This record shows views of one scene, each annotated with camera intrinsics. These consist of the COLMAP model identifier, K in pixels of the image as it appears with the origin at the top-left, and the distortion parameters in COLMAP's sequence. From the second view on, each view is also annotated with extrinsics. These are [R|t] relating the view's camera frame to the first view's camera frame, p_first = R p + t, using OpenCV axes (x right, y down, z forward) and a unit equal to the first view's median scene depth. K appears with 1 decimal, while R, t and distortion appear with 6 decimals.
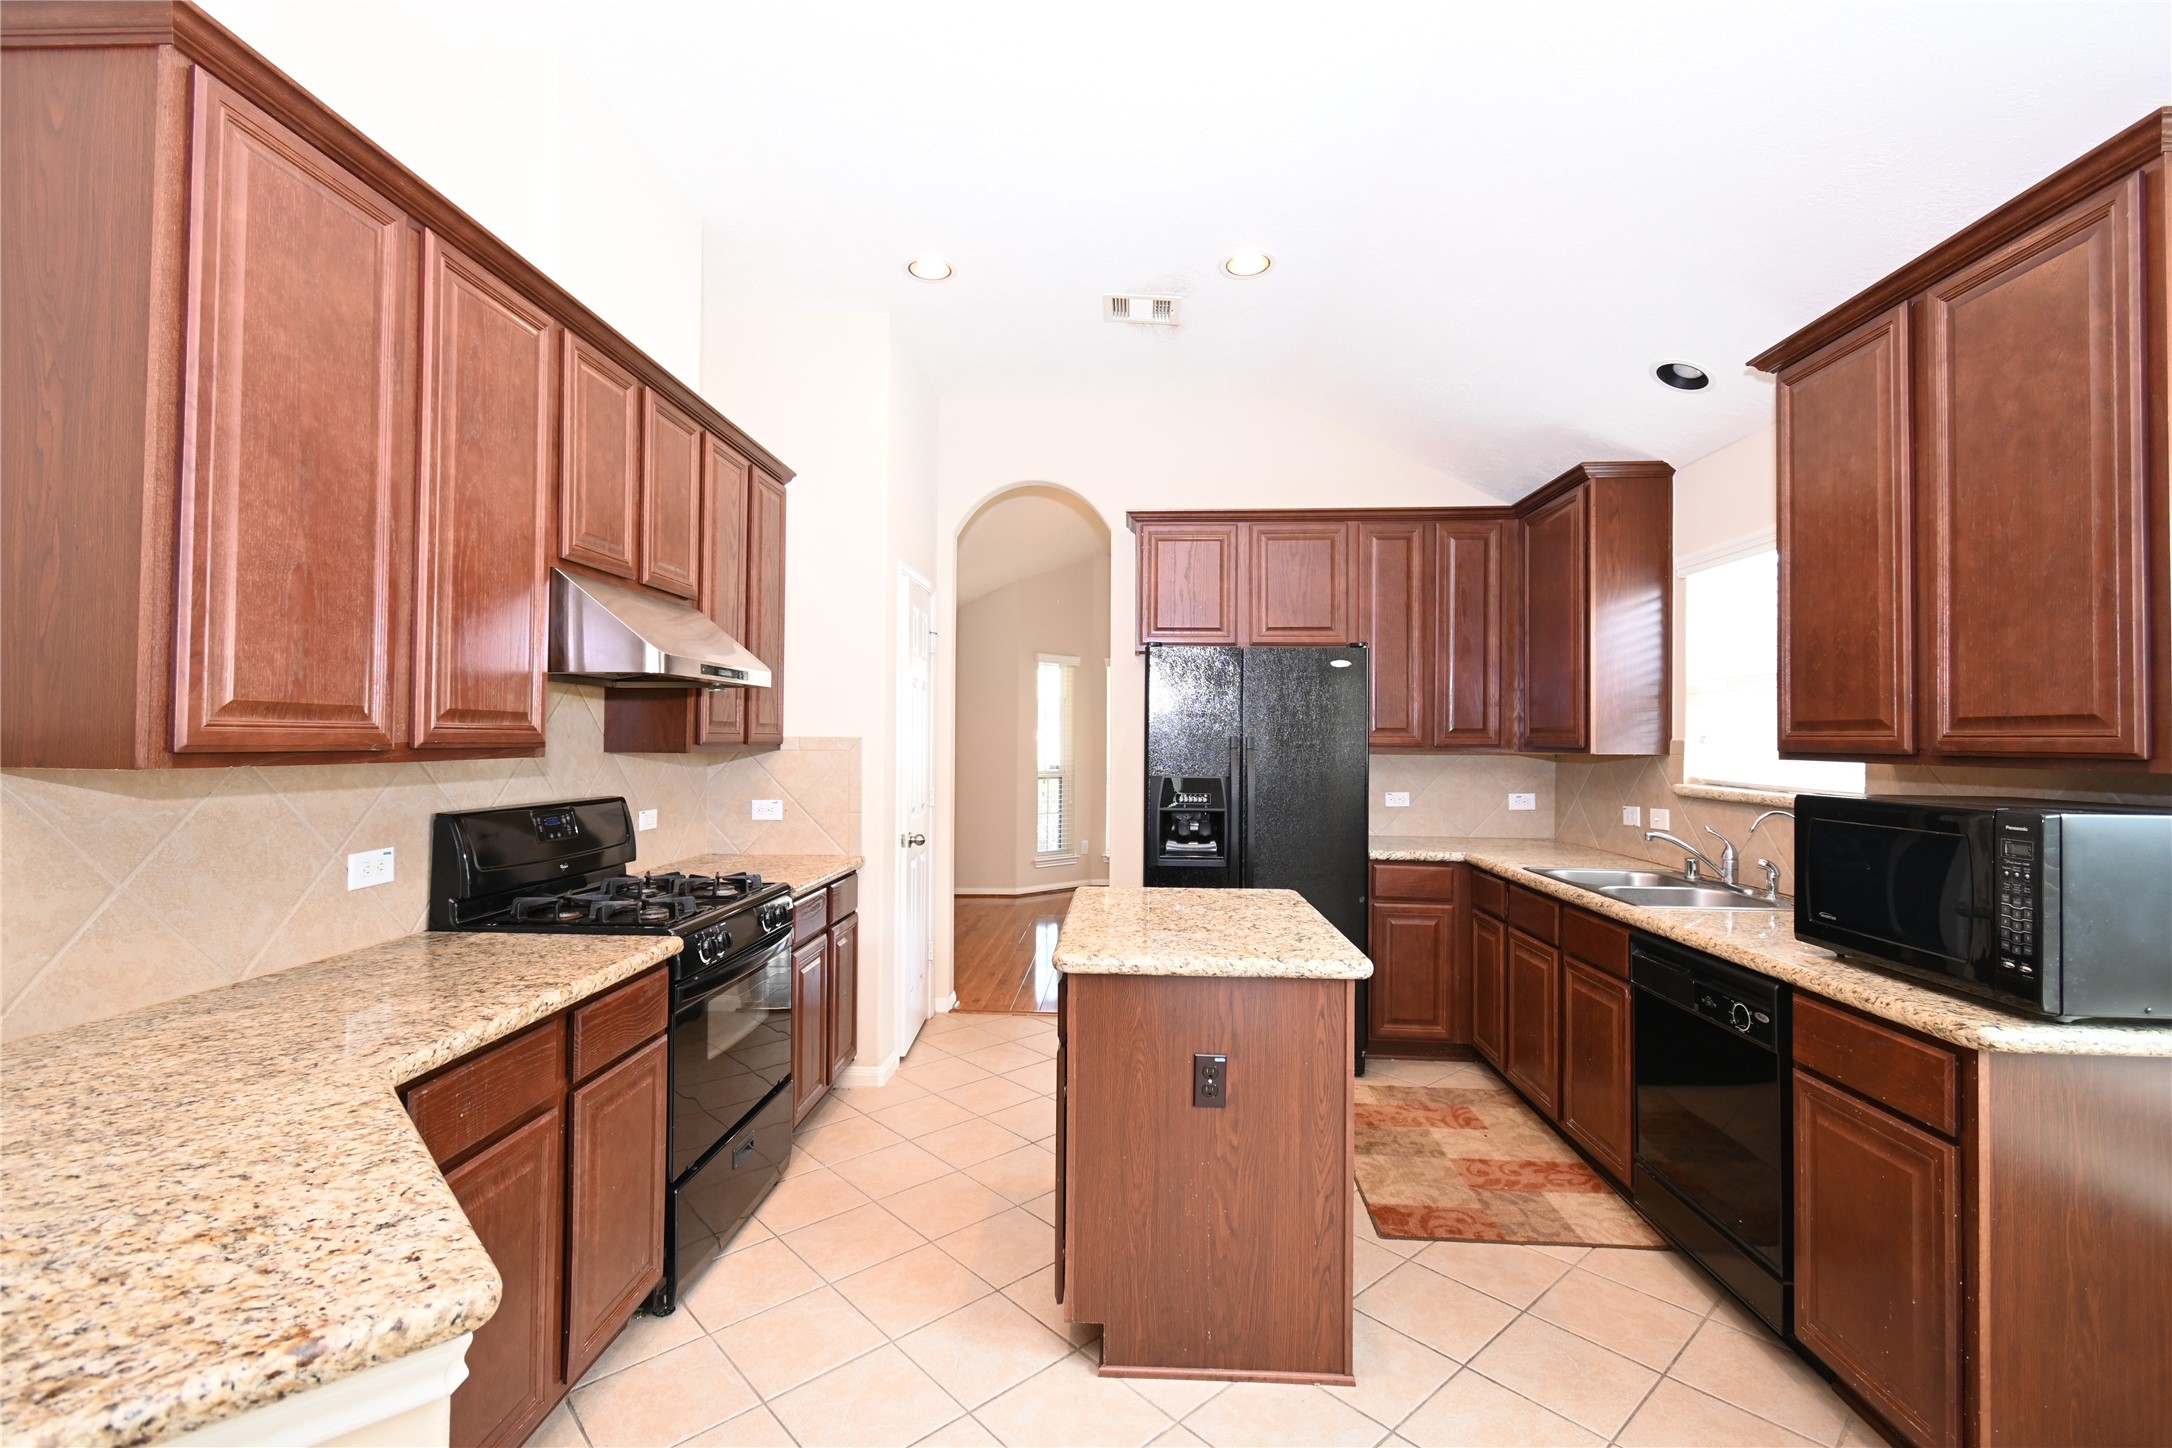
lens RADIAL K [[960.3, 0, 1089.6], [0, 960.3, 722.2], [0, 0, 1]] dist [0.008409, -0.005770]
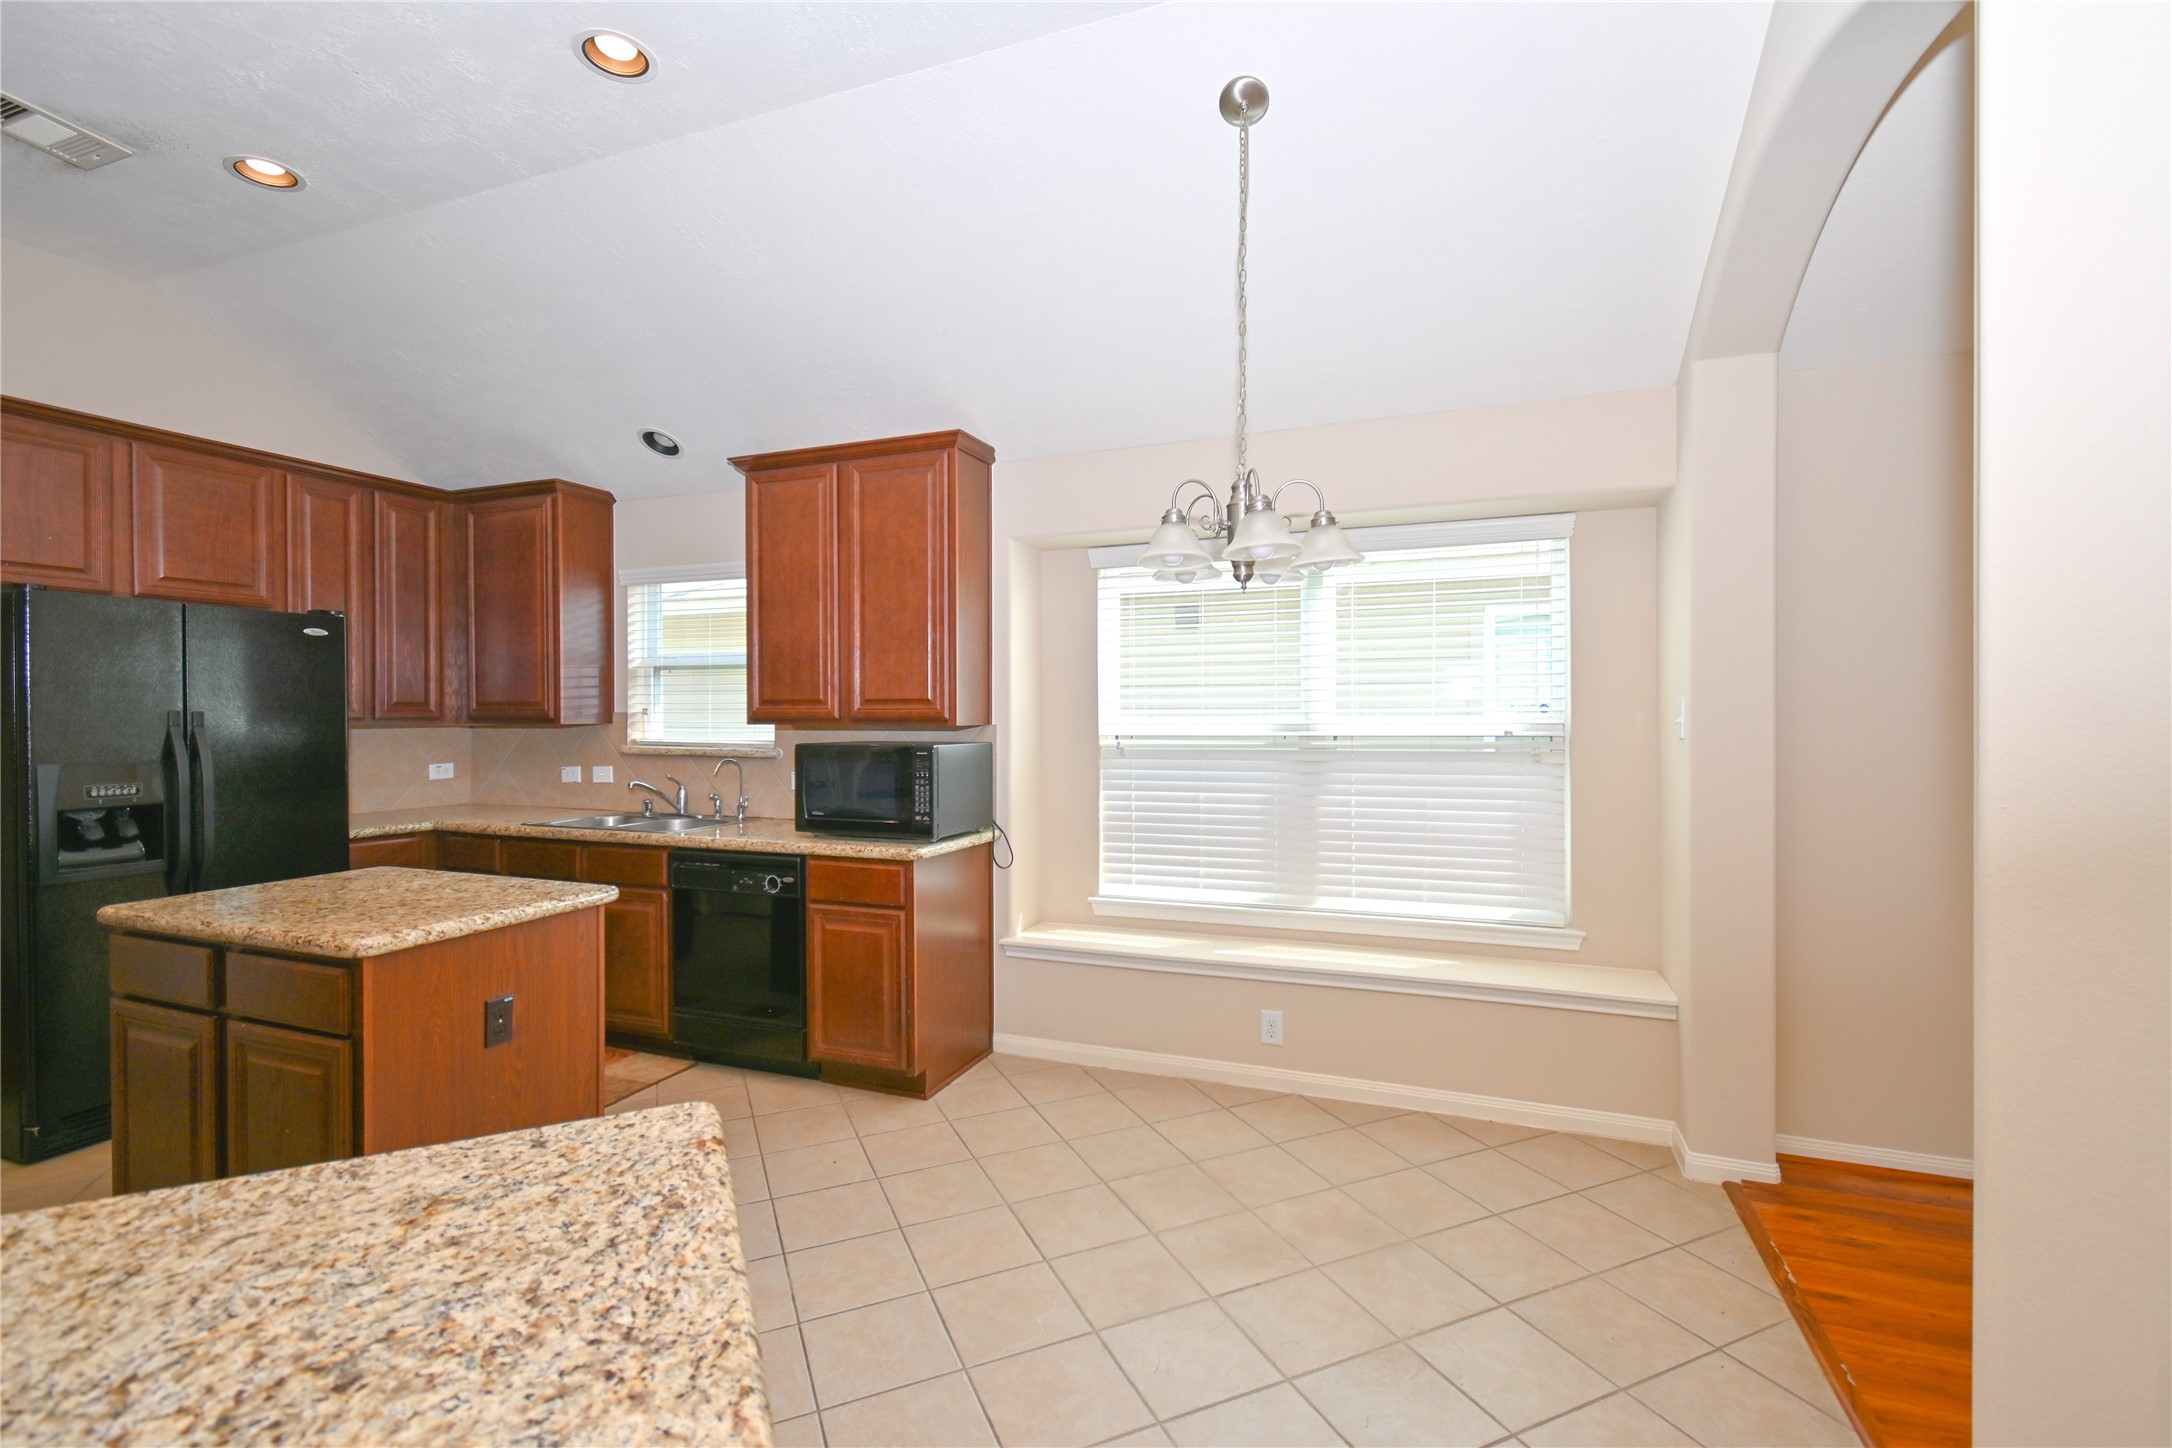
lens RADIAL K [[960.3, 0, 1089.6], [0, 960.3, 722.2], [0, 0, 1]] dist [0.008409, -0.005770]
pose [[0.302604, -0.017630, 0.952953, -0.728116], [-0.012513, 0.999669, 0.022468, -0.007359], [-0.953034, -0.018723, 0.302284, 0.015238]]
